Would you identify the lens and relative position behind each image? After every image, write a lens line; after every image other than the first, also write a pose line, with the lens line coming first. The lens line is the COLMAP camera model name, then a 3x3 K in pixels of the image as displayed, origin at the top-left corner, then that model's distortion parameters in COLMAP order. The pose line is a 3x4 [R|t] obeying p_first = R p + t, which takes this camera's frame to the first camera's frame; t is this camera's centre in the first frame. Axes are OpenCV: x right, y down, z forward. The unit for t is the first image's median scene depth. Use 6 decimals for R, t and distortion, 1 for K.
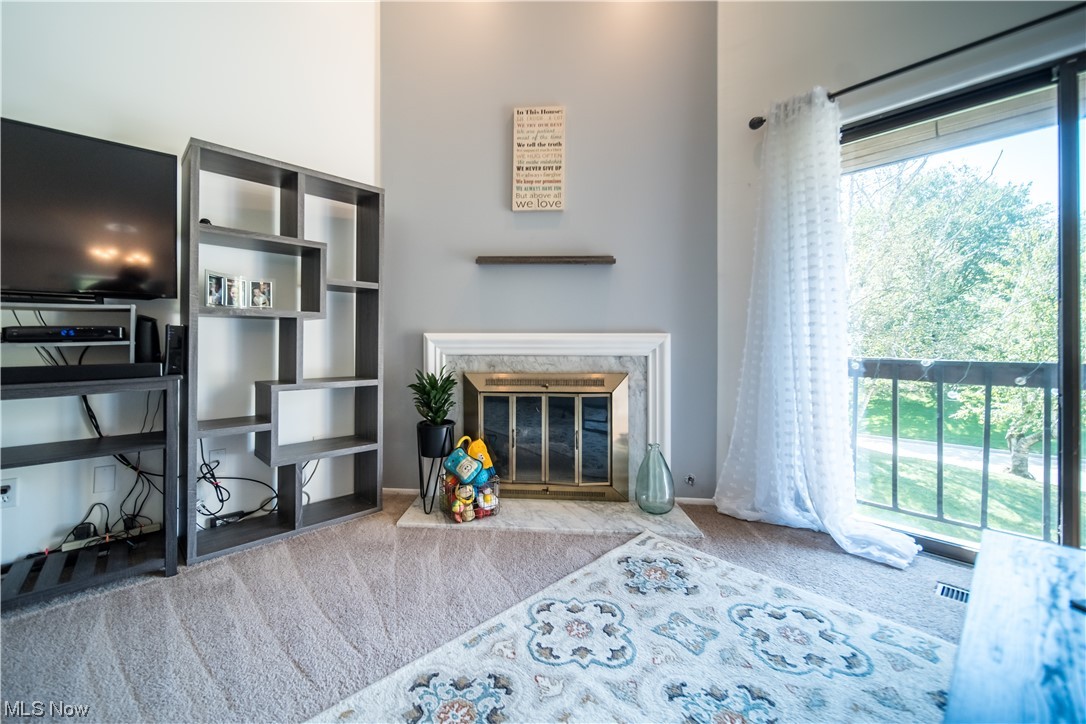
lens RADIAL K [[433.2, 0, 503.7], [0, 433.2, 342.7], [0, 0, 1]] dist [0.000226, -0.000268]
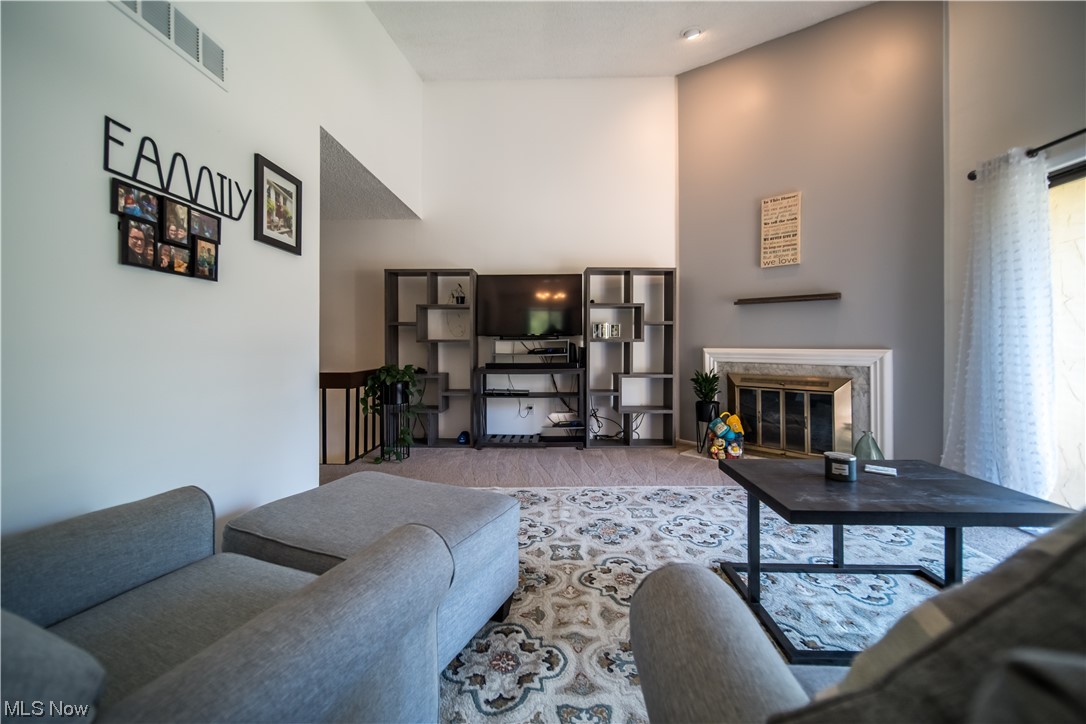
lens RADIAL K [[409.7, 0, 524.7], [0, 409.7, 343.9], [0, 0, 1]] dist [-0.000565, -0.000249]
pose [[0.717131, -0.005589, -0.696916, 0.456512], [0.004873, 0.999984, -0.003005, -0.040914], [0.696921, -0.001241, 0.717146, -0.650816]]
